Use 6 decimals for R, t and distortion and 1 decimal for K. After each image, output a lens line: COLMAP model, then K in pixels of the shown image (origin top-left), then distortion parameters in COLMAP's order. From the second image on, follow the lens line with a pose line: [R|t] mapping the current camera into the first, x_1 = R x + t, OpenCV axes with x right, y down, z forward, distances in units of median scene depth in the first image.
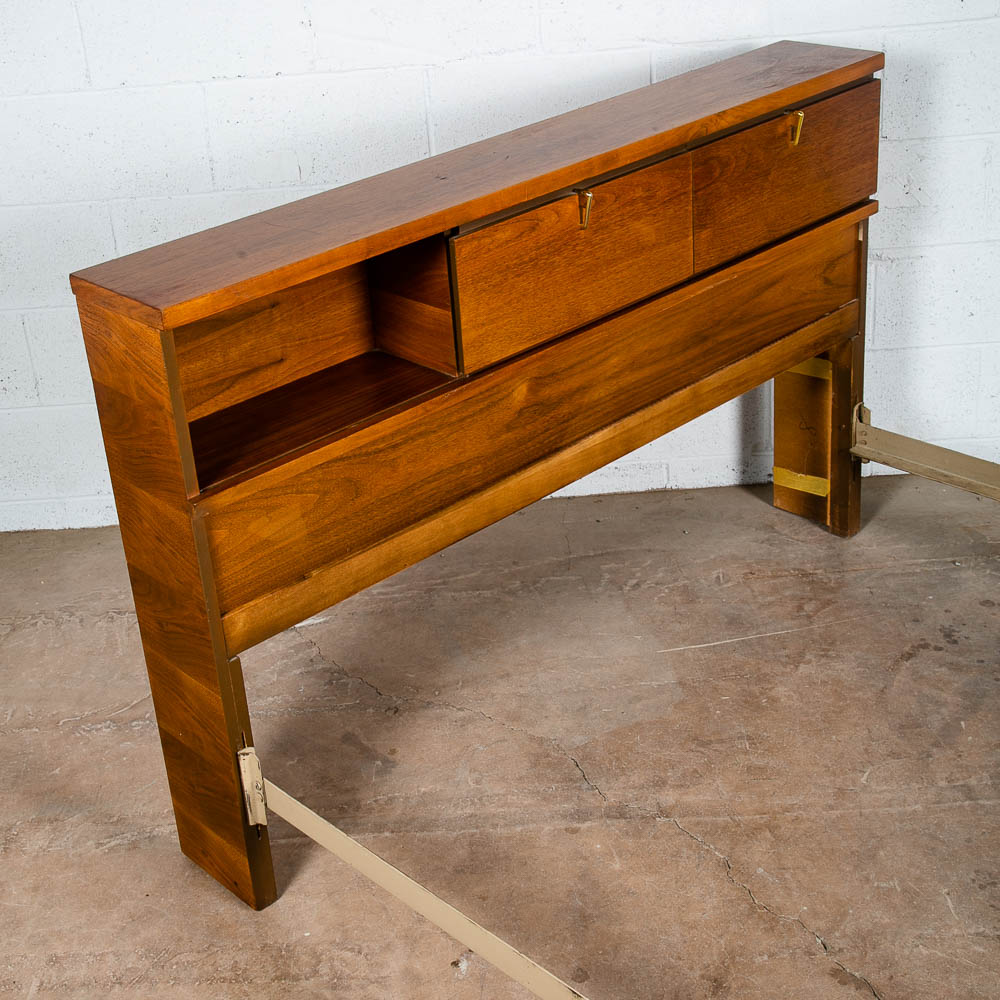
lens RADIAL K [[1643.8, 0, 473.1], [0, 1643.8, 464.8], [0, 0, 1]] dist [-0.021578, 0.173820]
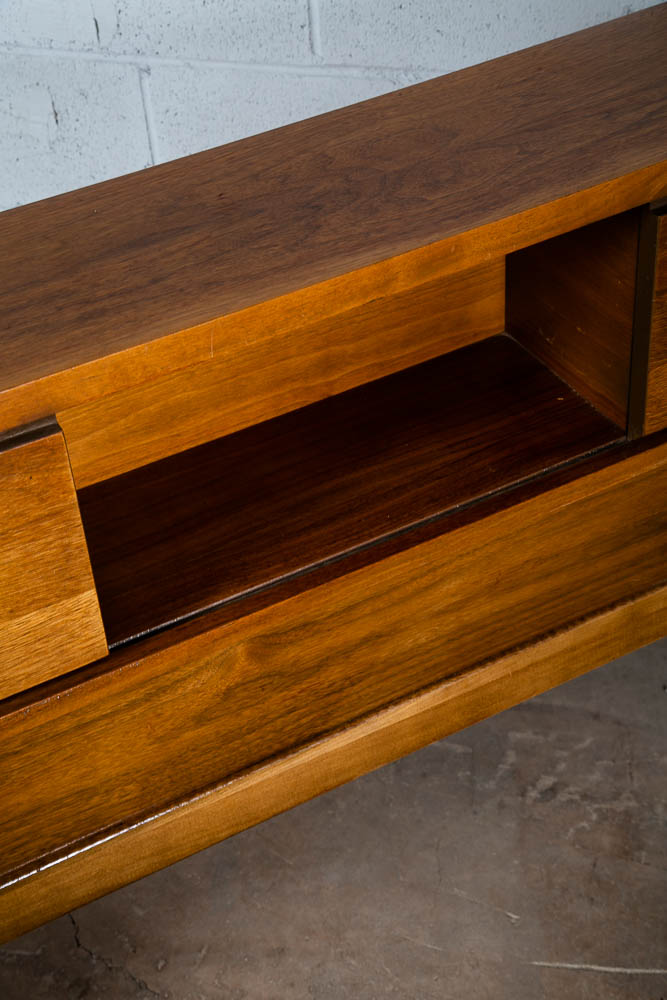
lens RADIAL K [[1661.4, 0, 333.5], [0, 1661.4, 500.0], [0, 0, 1]] dist [0.183209, 0.161843]
pose [[0.968297, 0.169053, -0.183908, 0.144925], [-0.119475, 0.959963, 0.253371, -0.223817], [0.219378, -0.223366, 0.949727, 0.500278]]
